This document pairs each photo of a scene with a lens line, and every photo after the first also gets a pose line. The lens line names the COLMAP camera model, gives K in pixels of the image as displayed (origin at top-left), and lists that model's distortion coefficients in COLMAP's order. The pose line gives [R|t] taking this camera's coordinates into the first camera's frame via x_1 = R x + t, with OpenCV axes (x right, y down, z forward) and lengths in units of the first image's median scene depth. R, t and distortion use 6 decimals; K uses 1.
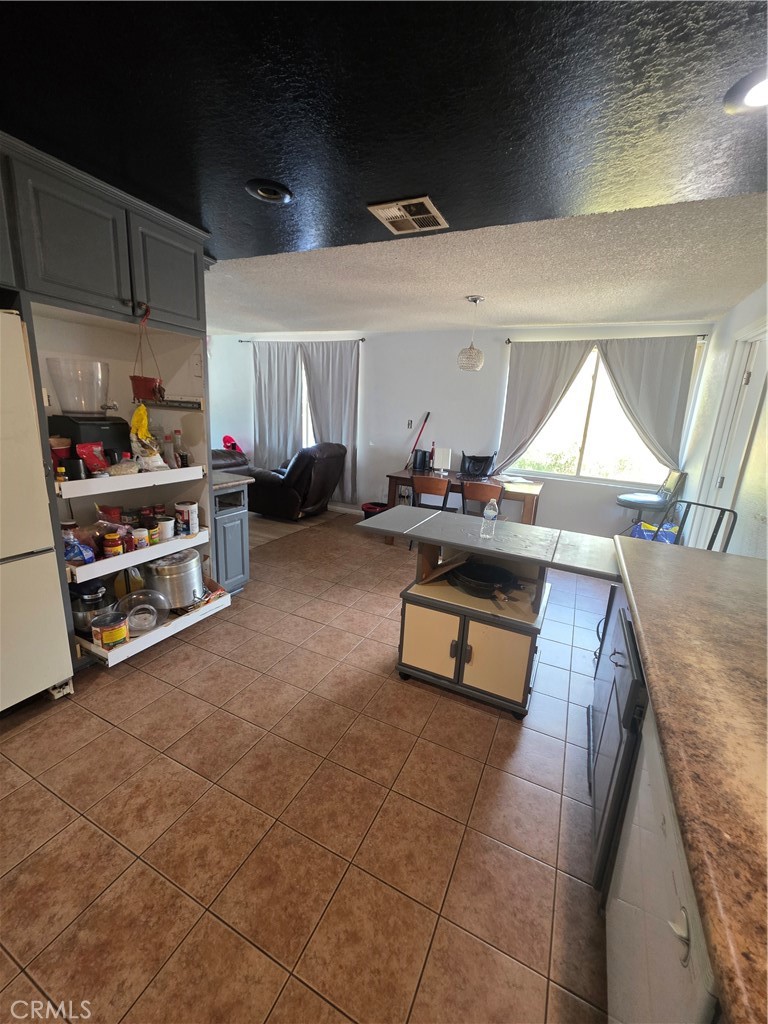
lens RADIAL K [[412.4, 0, 389.3], [0, 412.4, 511.5], [0, 0, 1]] dist [-0.000935, -0.000040]
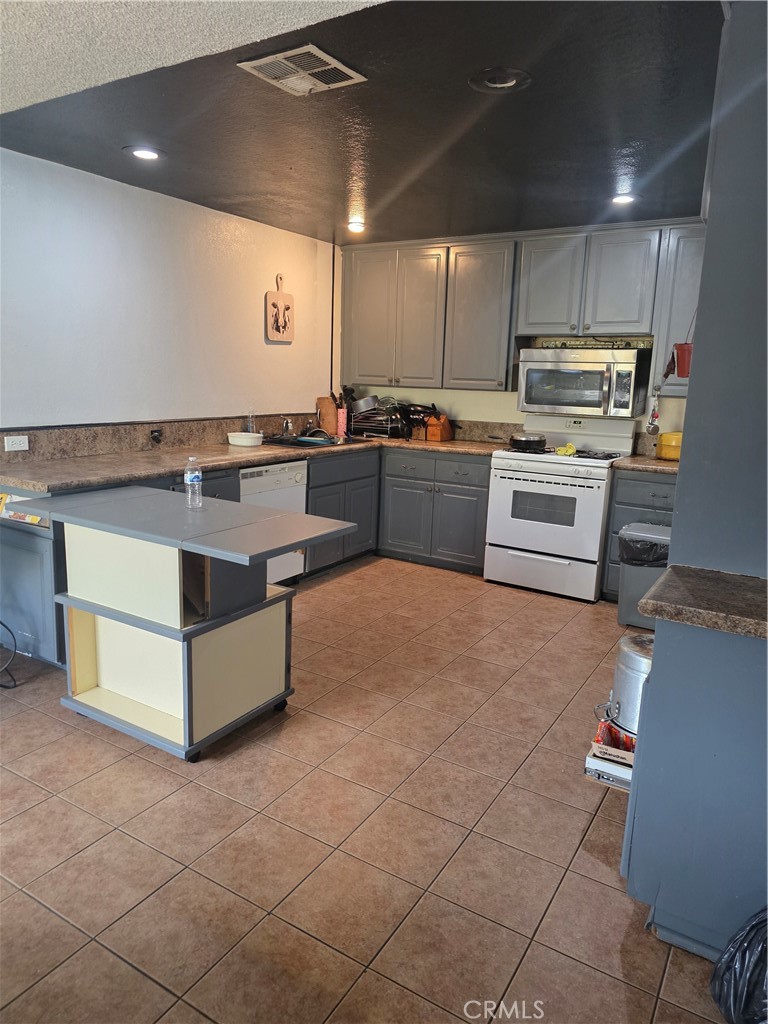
lens RADIAL K [[682.1, 0, 363.8], [0, 682.1, 511.7], [0, 0, 1]] dist [0.001989, -0.001254]
pose [[-0.987253, -0.111404, 0.113671, -0.248262], [-0.051588, 0.899616, 0.433624, -0.538994], [-0.150568, 0.422232, -0.893895, 2.217986]]
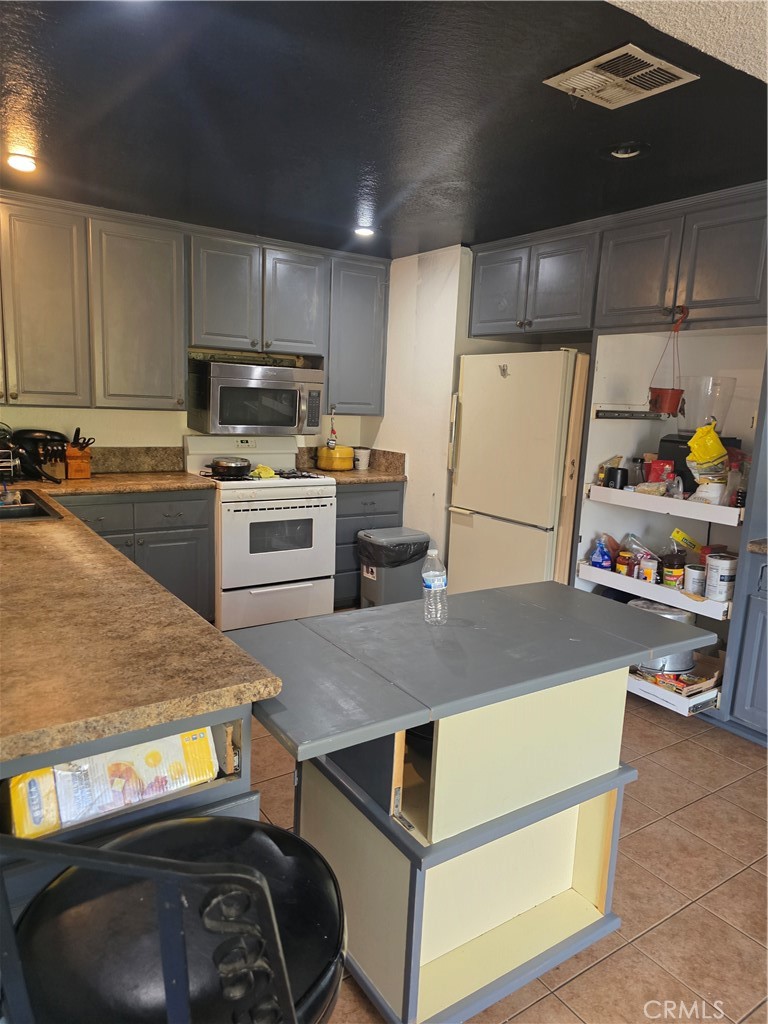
lens RADIAL K [[692.9, 0, 384.0], [0, 692.9, 512.0], [0, 0, 1]] dist [0.019859, -0.002548]
pose [[-0.505420, 0.063785, -0.860512, 1.074029], [-0.278472, 0.931845, 0.232633, -0.272279], [0.816703, 0.357206, -0.453211, 1.352749]]
